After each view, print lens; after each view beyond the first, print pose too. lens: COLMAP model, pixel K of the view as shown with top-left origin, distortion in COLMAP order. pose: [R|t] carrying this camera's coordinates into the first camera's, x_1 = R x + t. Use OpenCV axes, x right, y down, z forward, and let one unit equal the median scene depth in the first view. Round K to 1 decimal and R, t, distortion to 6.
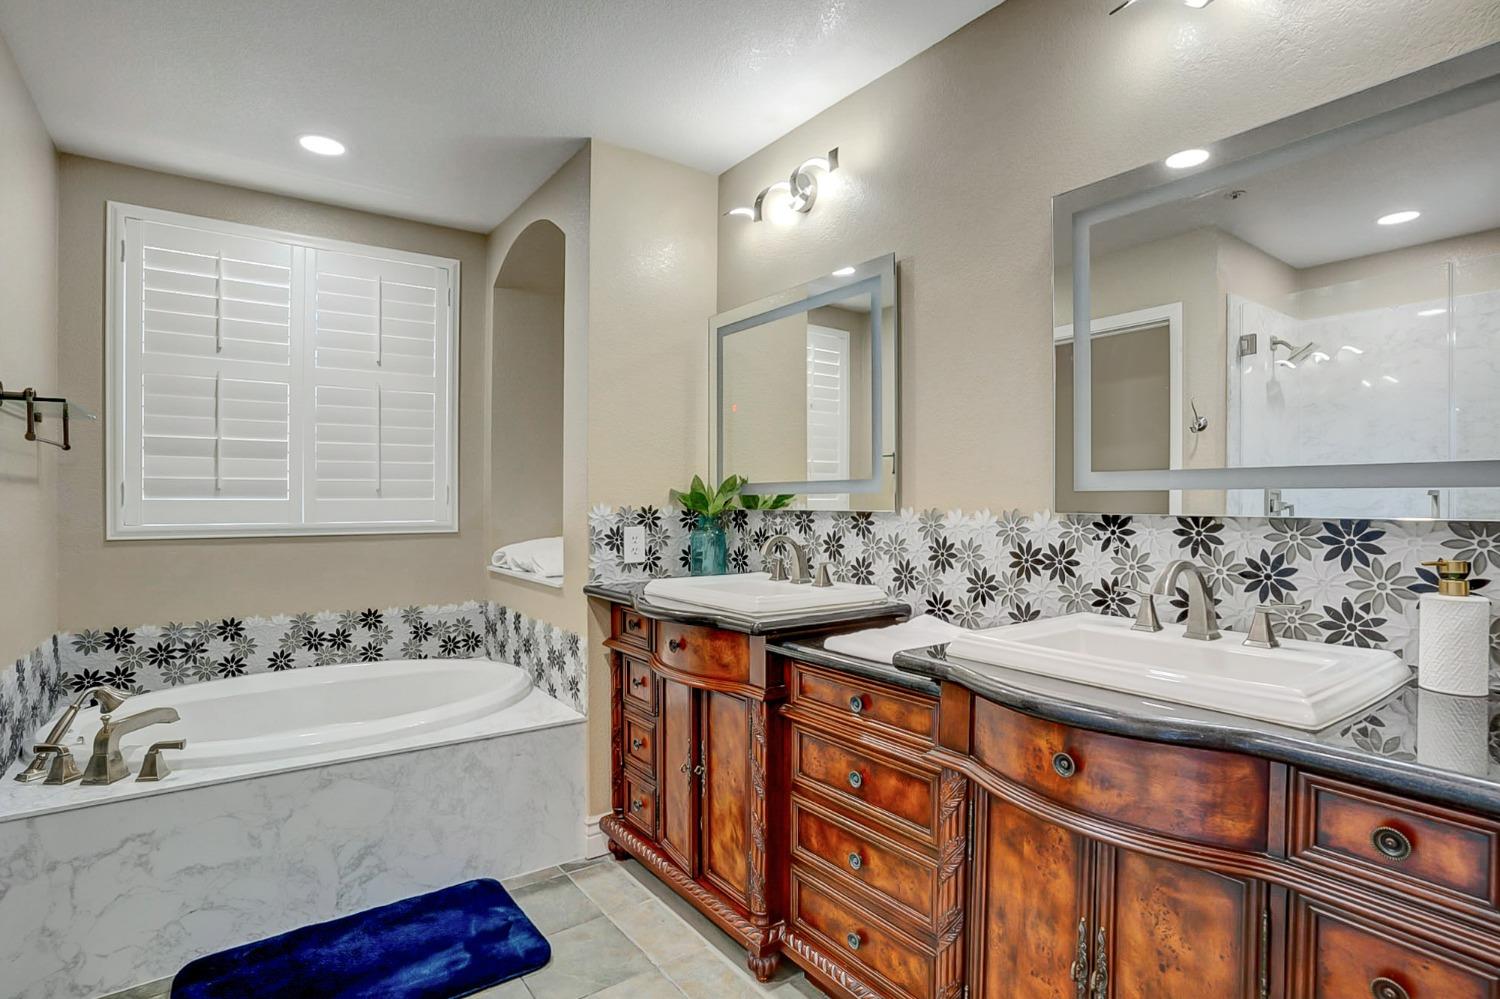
lens RADIAL K [[745.4, 0, 742.5], [0, 745.4, 495.0], [0, 0, 1]] dist [-0.076004, 0.036675]
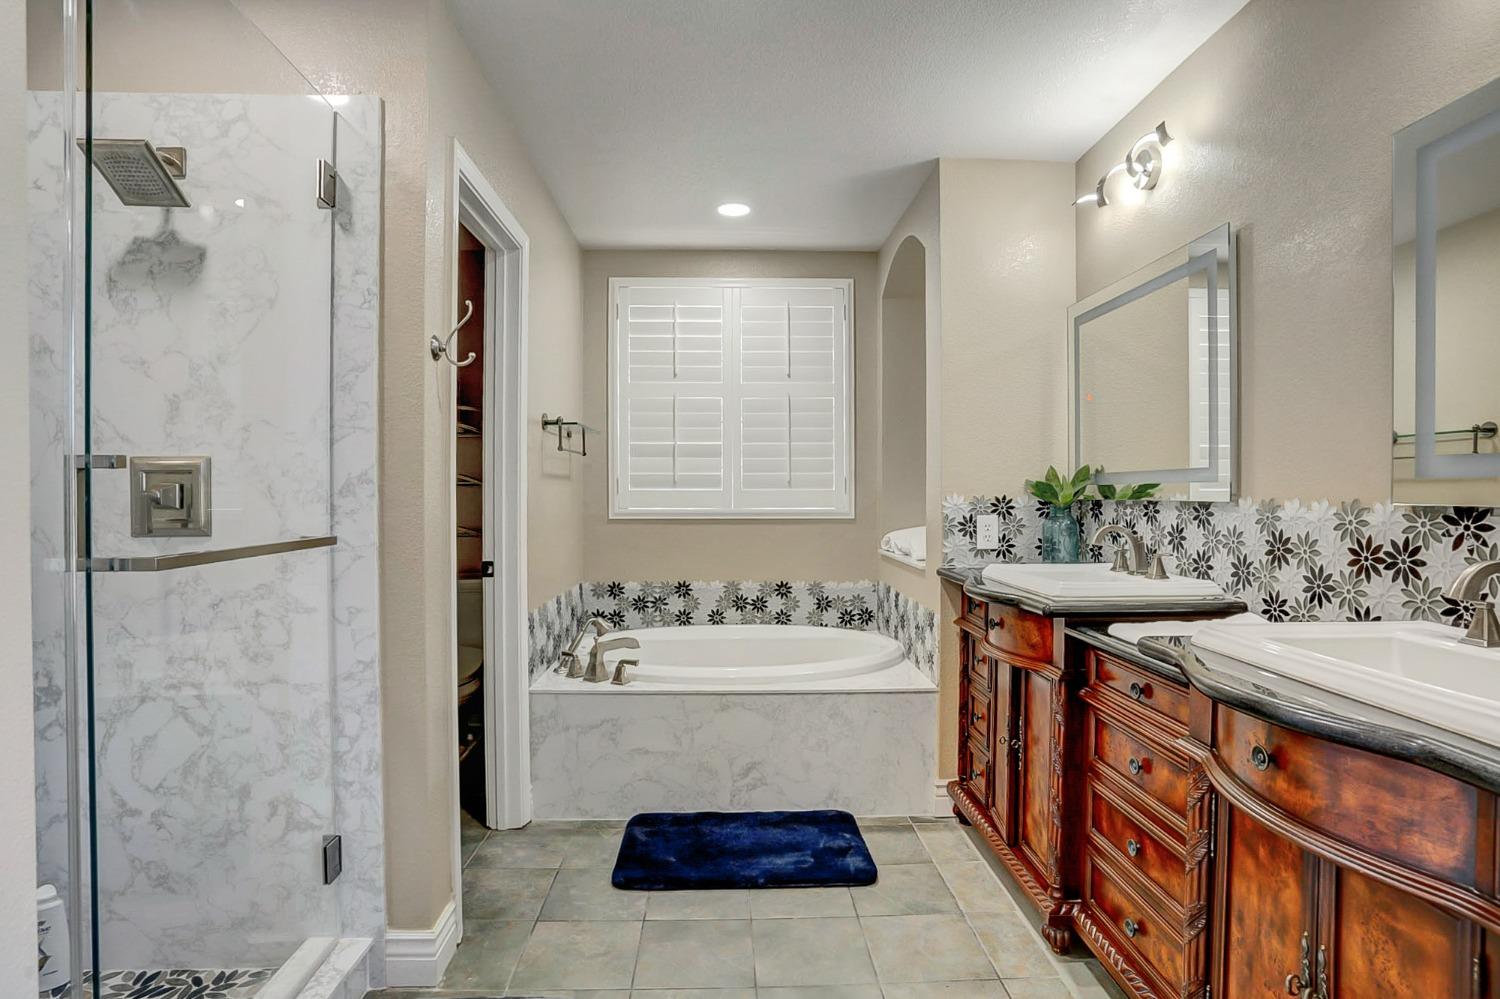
lens RADIAL K [[772.4, 0, 754.1], [0, 772.4, 488.7], [0, 0, 1]] dist [-0.065628, 0.034676]
pose [[0.831312, -0.001732, -0.555803, 0.237978], [0.003729, 0.999990, 0.002461, 0.001302], [0.555793, -0.004118, 0.831310, -0.119320]]
